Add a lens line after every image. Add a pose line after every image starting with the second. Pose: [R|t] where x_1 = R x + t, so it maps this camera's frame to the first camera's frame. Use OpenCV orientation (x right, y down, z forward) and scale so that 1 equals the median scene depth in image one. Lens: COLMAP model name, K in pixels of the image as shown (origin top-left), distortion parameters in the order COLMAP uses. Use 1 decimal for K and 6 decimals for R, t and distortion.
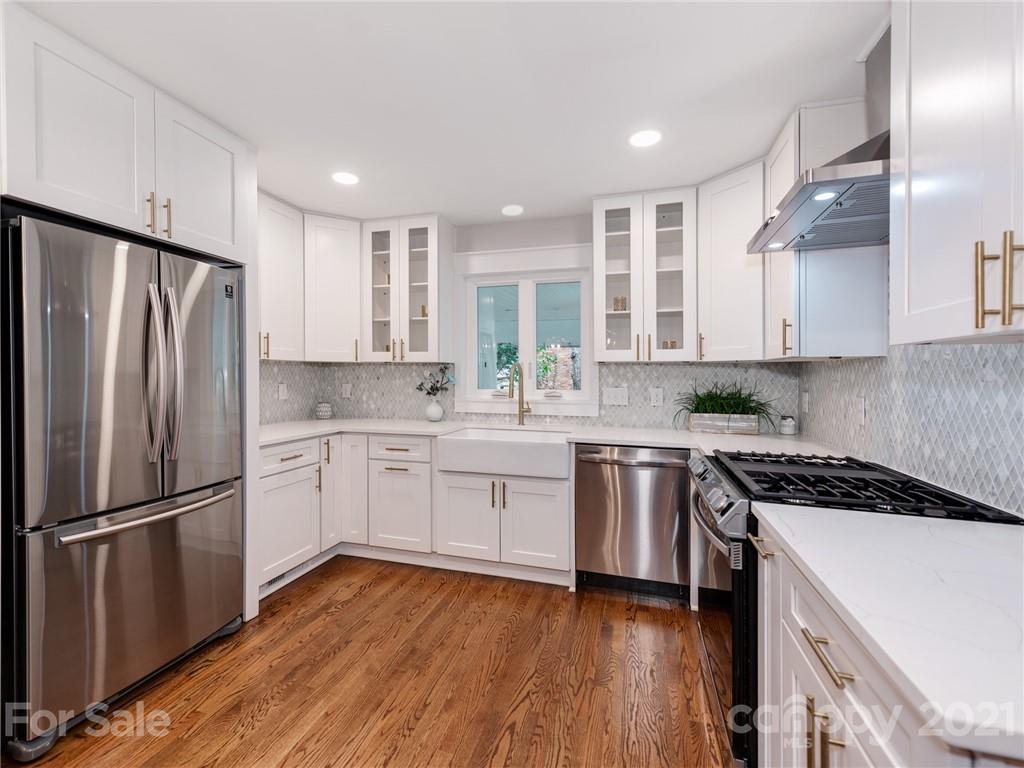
lens RADIAL K [[433.6, 0, 545.3], [0, 433.6, 383.6], [0, 0, 1]] dist [0.002939, -0.000014]
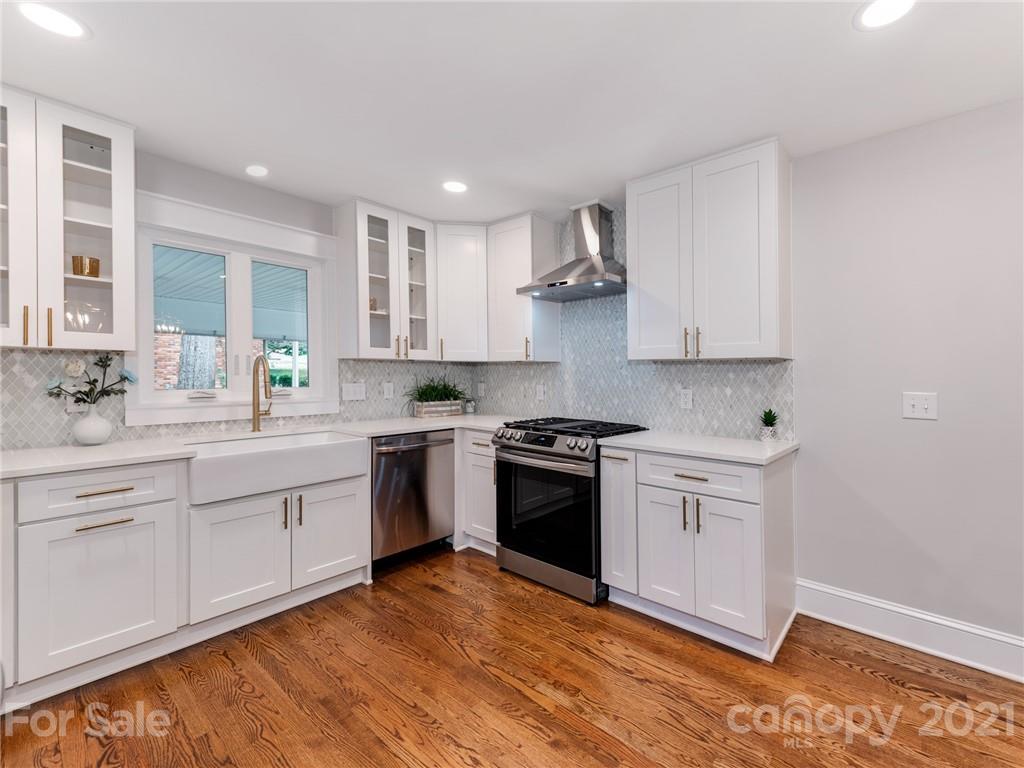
lens RADIAL K [[437.8, 0, 520.4], [0, 437.8, 370.2], [0, 0, 1]] dist [0.025500, -0.000268]
pose [[0.461022, 0.002000, 0.887386, -0.640939], [0.012499, 0.999884, -0.008747, -0.008195], [-0.887301, 0.015124, 0.460943, 0.185032]]
